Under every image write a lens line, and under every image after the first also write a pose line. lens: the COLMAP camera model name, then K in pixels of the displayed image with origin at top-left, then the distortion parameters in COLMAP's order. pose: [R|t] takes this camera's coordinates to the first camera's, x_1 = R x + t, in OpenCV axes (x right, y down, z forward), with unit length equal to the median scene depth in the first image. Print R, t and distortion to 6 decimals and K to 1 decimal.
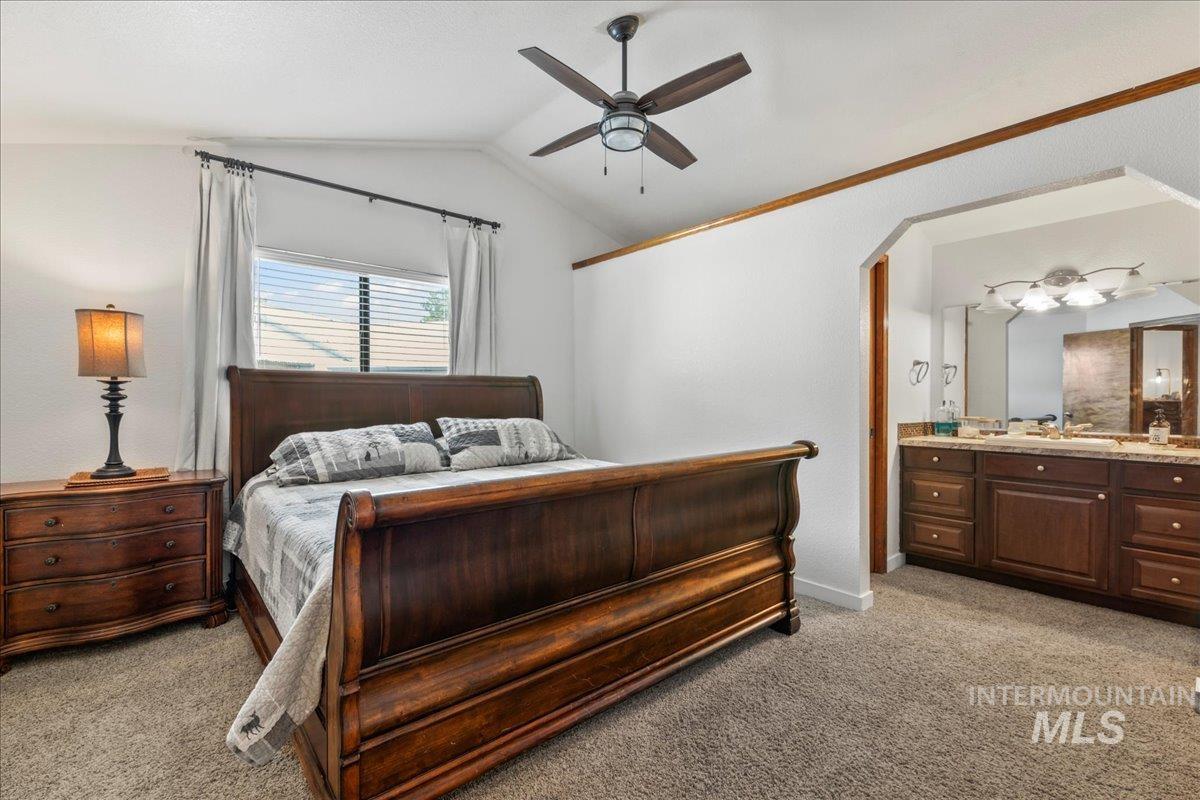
lens RADIAL K [[522.4, 0, 600.2], [0, 522.4, 399.8], [0, 0, 1]] dist [0.013364, -0.007651]
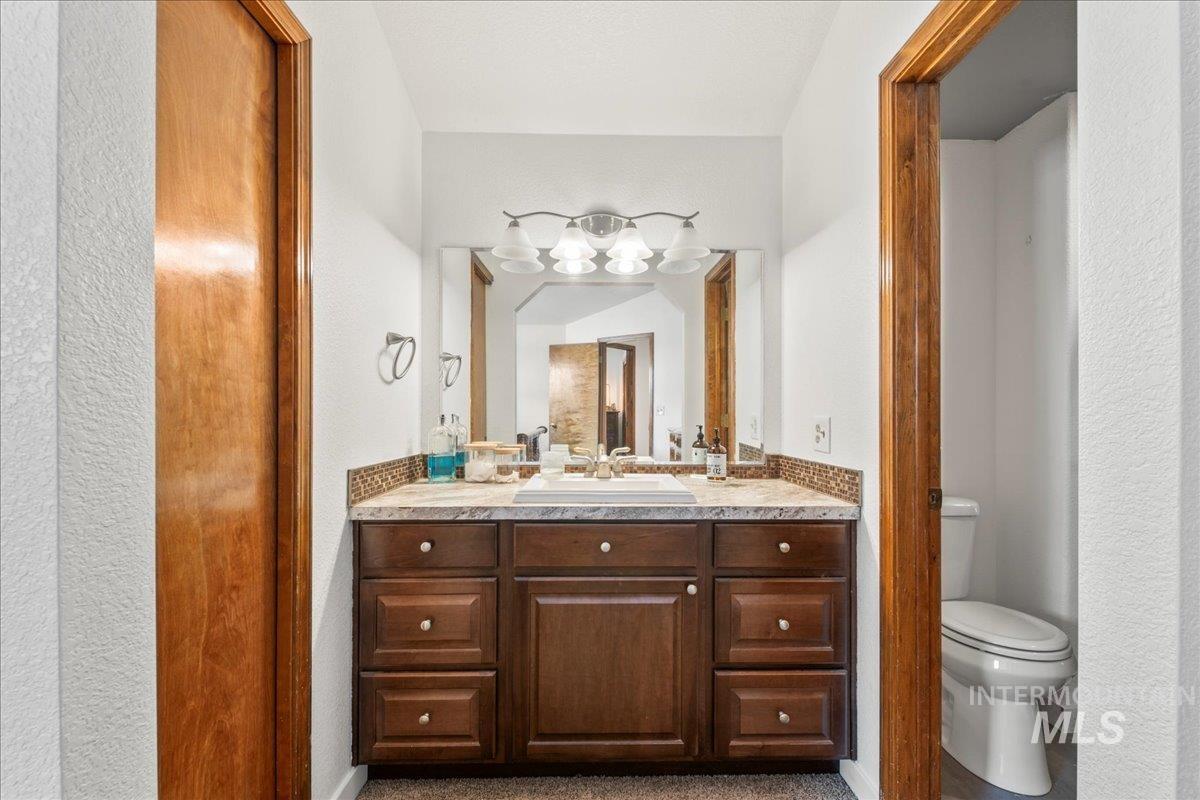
lens RADIAL K [[522.4, 0, 609.0], [0, 522.4, 409.3], [0, 0, 1]] dist [0.013364, -0.007651]
pose [[0.635113, -0.001920, 0.772417, 0.379891], [0.003833, 0.999992, -0.000666, -0.003628], [-0.772410, 0.003384, 0.635116, 0.573323]]
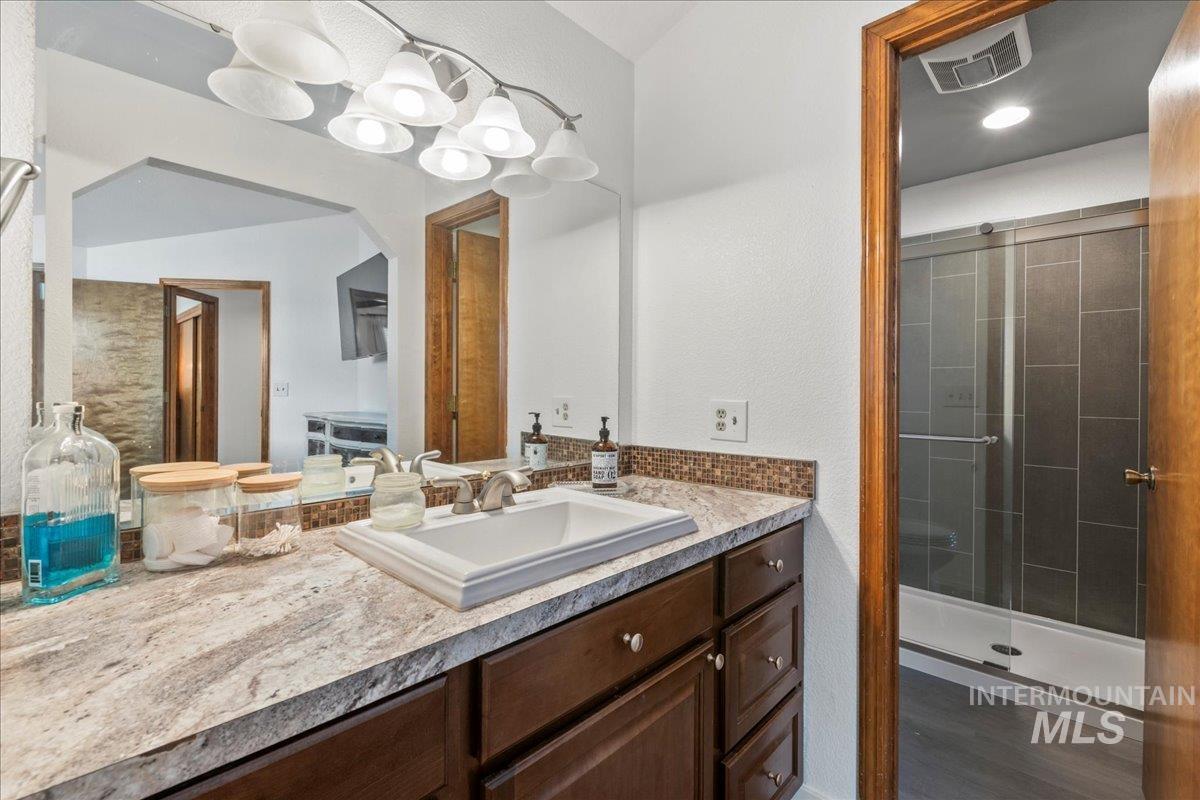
lens RADIAL K [[522.4, 0, 605.9], [0, 522.4, 392.1], [0, 0, 1]] dist [0.013364, -0.007651]
pose [[-0.101798, -0.008652, 0.994767, 0.477210], [-0.002839, 0.999961, 0.008406, -0.006558], [-0.994801, -0.001969, -0.101819, 0.892165]]
